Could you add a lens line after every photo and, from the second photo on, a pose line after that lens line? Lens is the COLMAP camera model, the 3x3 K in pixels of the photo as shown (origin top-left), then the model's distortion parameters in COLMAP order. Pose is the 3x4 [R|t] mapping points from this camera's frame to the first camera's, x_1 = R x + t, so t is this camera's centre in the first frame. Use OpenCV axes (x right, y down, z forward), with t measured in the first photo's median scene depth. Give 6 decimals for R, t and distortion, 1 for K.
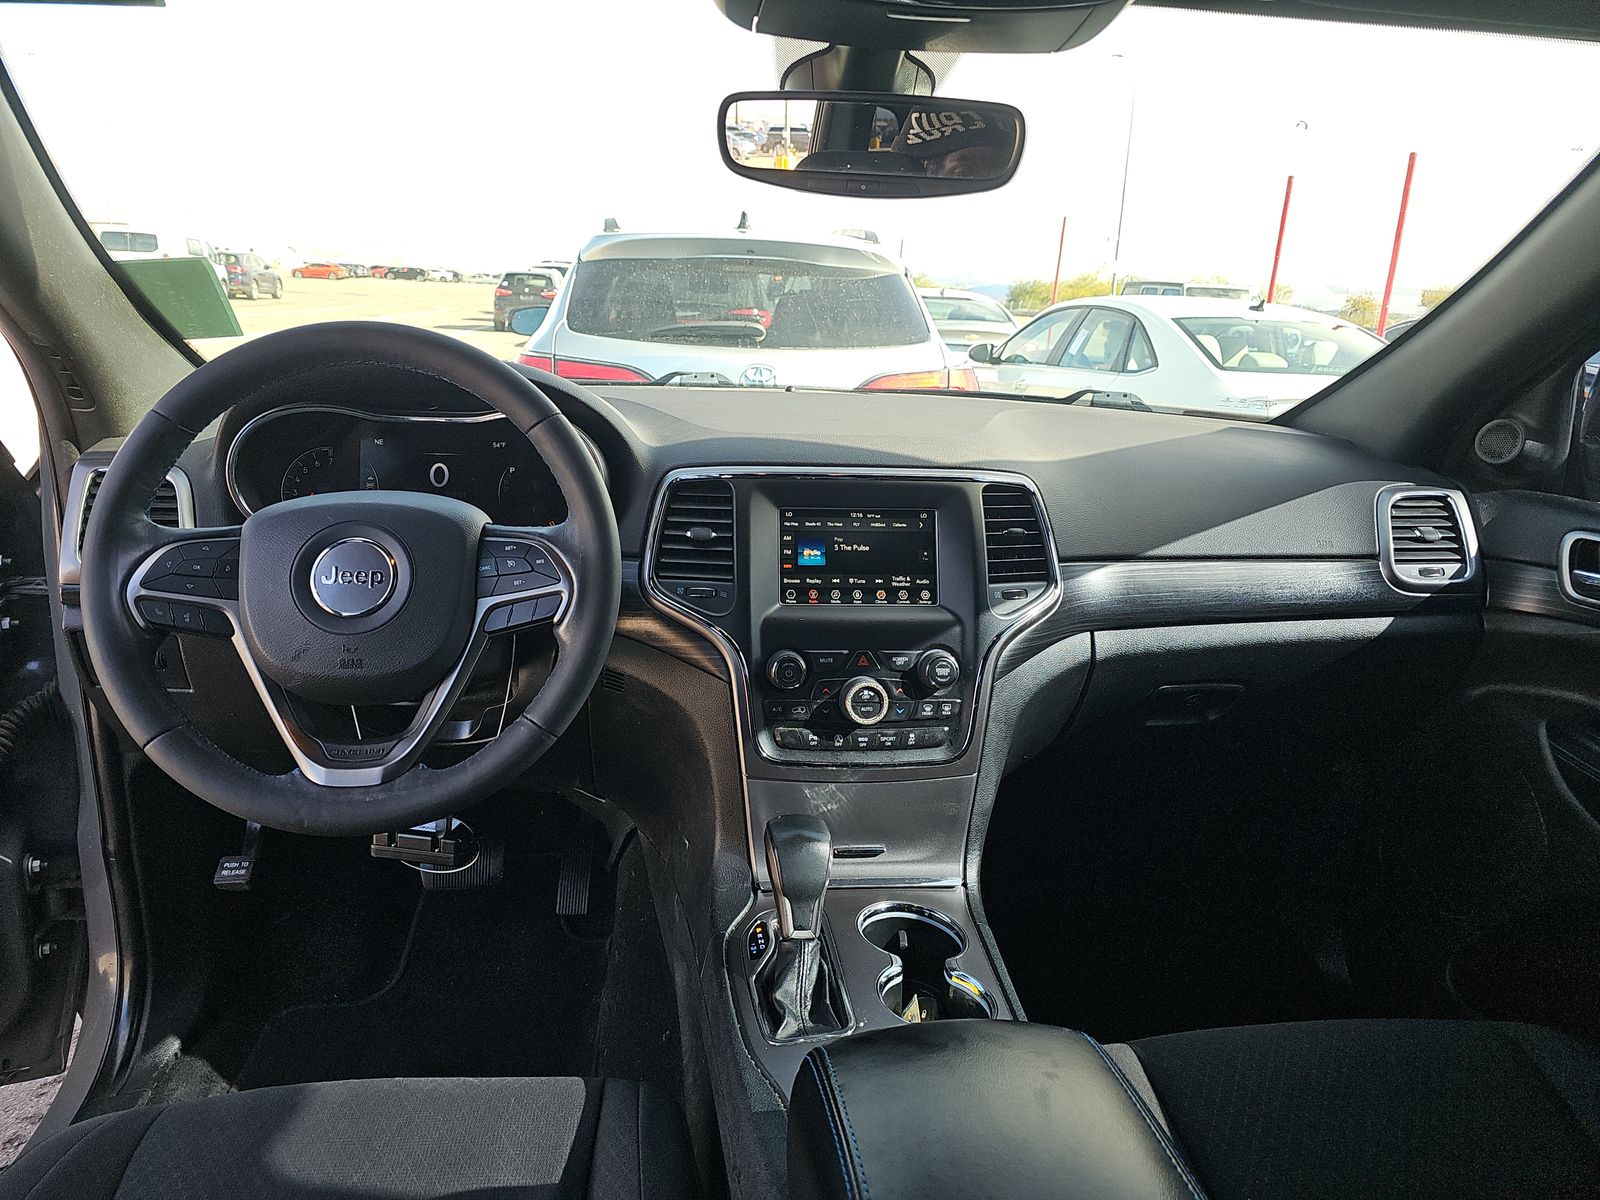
lens RADIAL K [[1046.2, 0, 800.0], [0, 1046.2, 600.0], [0, 0, 1]] dist [0.055176, -0.053645]
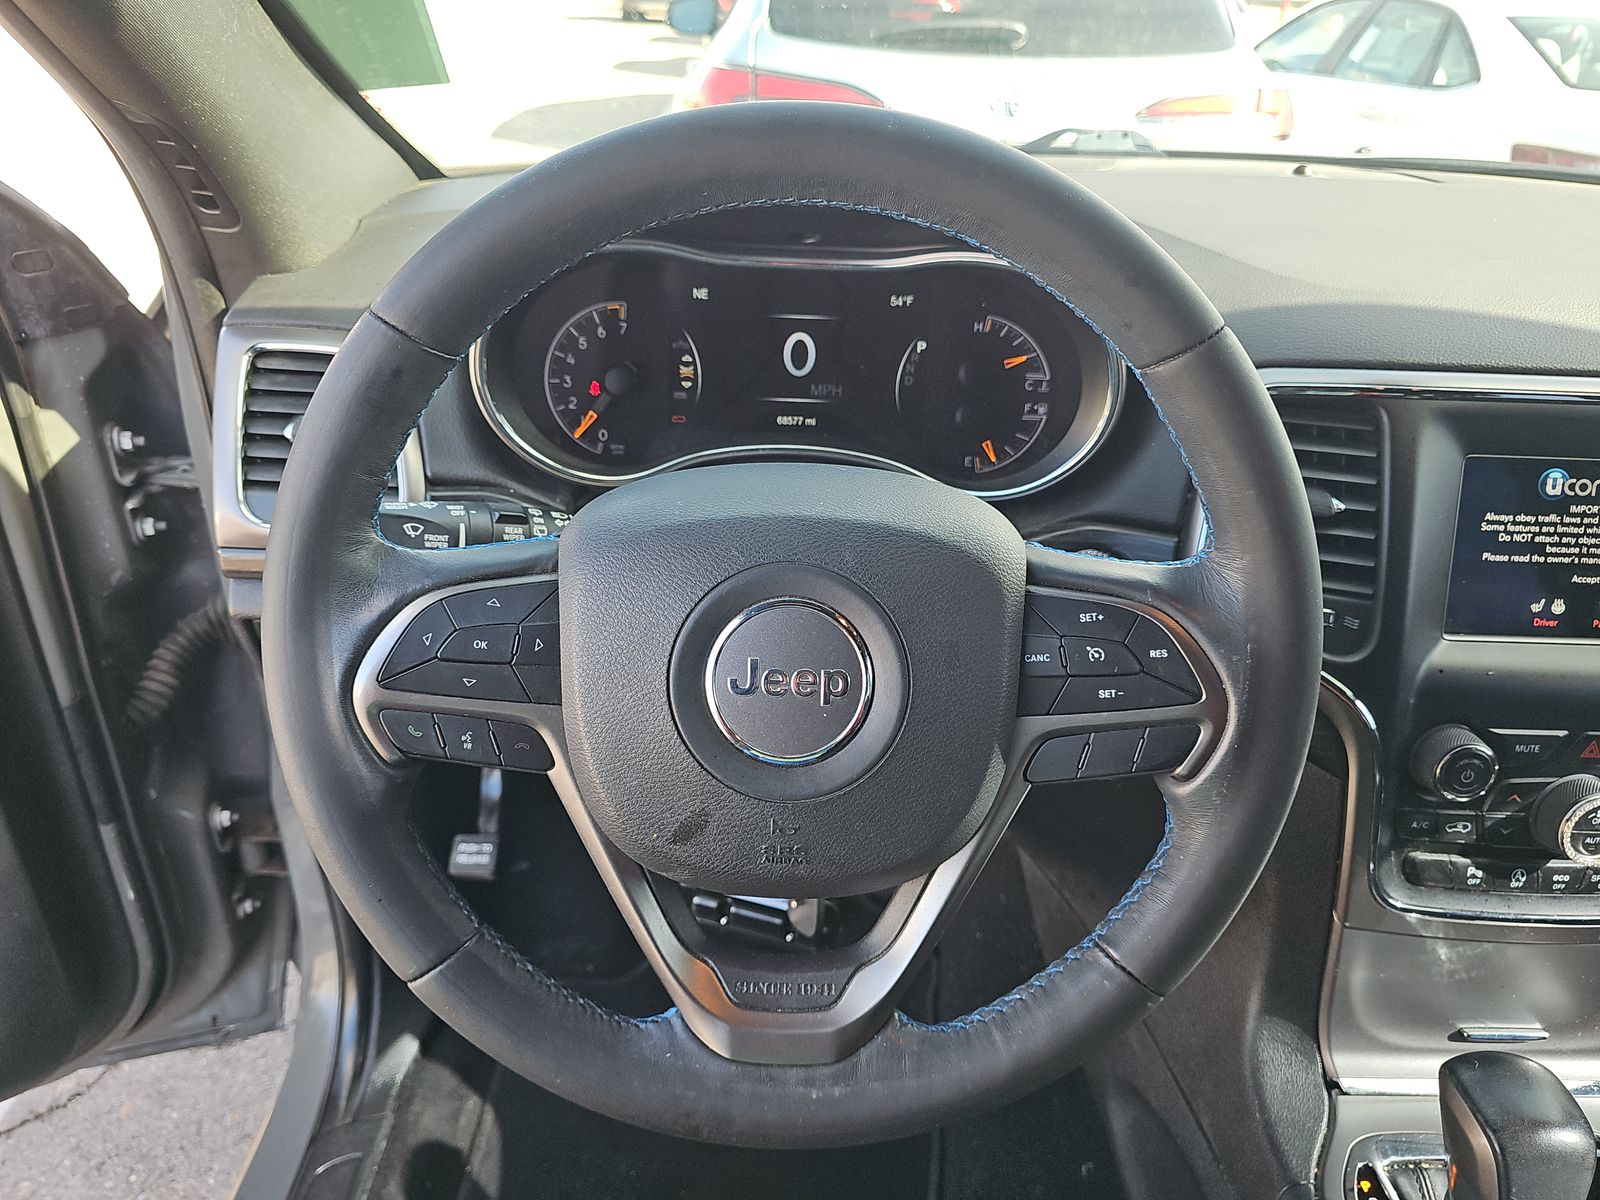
lens RADIAL K [[1046.7, 0, 800.0], [0, 1046.7, 600.0], [0, 0, 1]] dist [0.045985, -0.061378]
pose [[0.993481, 0.054718, -0.100010, -0.301356], [-0.027873, 0.967241, 0.252323, -0.145608], [0.110540, -0.247891, 0.962461, 0.442749]]
